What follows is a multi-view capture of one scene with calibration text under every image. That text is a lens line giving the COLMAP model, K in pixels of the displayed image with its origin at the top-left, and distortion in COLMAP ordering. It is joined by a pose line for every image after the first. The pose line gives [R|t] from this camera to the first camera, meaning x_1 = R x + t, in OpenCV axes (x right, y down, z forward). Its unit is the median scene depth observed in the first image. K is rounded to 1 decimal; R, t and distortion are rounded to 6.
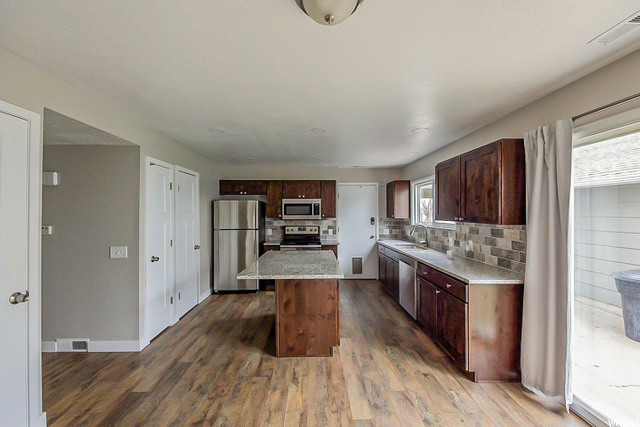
lens RADIAL K [[266.6, 0, 322.1], [0, 266.6, 211.9], [0, 0, 1]] dist [0.001593, 0.000229]
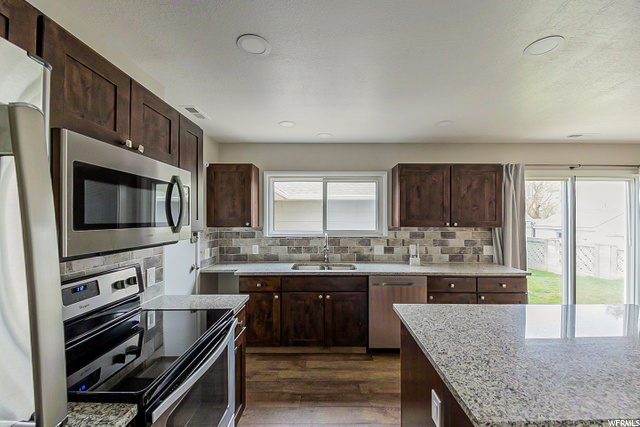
lens RADIAL K [[265.2, 0, 305.1], [0, 265.2, 218.7], [0, 0, 1]] dist [0.000702, -0.000360]
pose [[0.029260, -0.002005, 0.999570, -0.579643], [-0.006432, 0.999977, 0.002194, 0.005789], [-0.999551, -0.006493, 0.029247, 1.628518]]
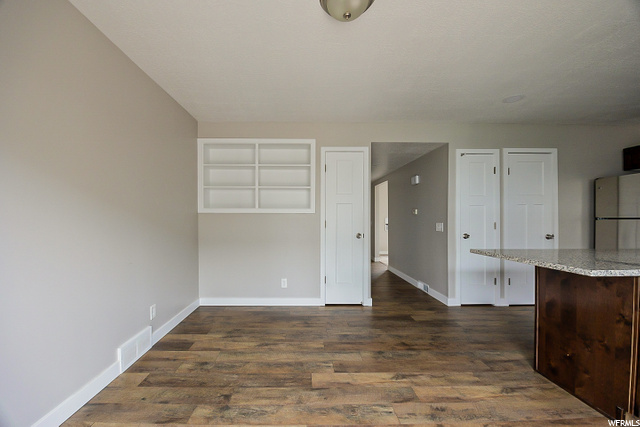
lens RADIAL K [[265.2, 0, 305.1], [0, 265.2, 218.7], [0, 0, 1]] dist [0.000702, -0.000360]
pose [[-0.021064, -0.001414, -0.999777, 0.618592], [0.007317, 0.999972, -0.001569, 0.112823], [0.999751, -0.007349, -0.021054, 0.376101]]
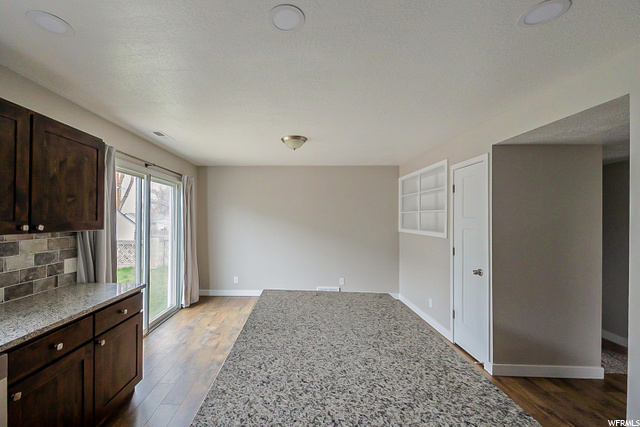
lens RADIAL K [[265.2, 0, 305.1], [0, 265.2, 218.7], [0, 0, 1]] dist [0.000702, -0.000360]
pose [[-0.999959, -0.007369, 0.005296, -0.047327], [-0.007410, 0.999942, -0.007767, 0.008011], [-0.005238, -0.007806, -0.999956, 1.620407]]
